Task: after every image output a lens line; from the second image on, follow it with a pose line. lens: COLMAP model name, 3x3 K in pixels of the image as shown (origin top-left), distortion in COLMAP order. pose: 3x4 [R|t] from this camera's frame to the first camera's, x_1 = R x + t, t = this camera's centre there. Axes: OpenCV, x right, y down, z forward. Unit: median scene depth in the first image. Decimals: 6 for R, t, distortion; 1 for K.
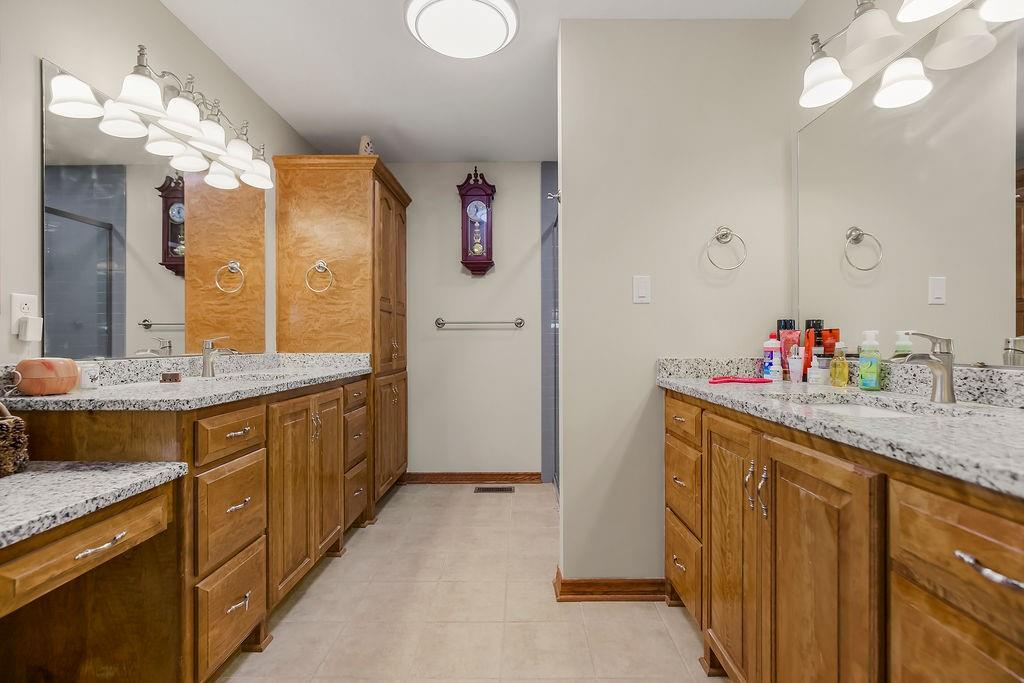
lens RADIAL K [[469.3, 0, 516.5], [0, 469.3, 344.9], [0, 0, 1]] dist [-0.001941, 0.000110]
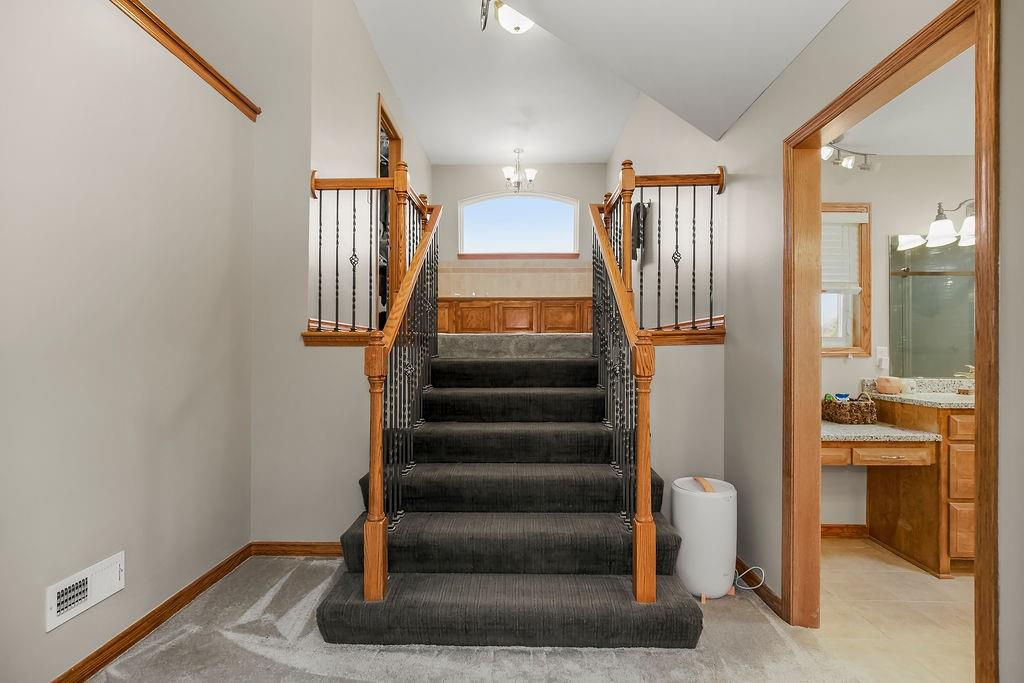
lens RADIAL K [[469.3, 0, 516.5], [0, 469.3, 344.9], [0, 0, 1]] dist [-0.001941, 0.000110]
pose [[-0.008161, -0.006961, -0.999942, 1.244693], [-0.006735, 0.999953, -0.006906, -0.097929], [0.999944, 0.006678, -0.008207, -0.744938]]
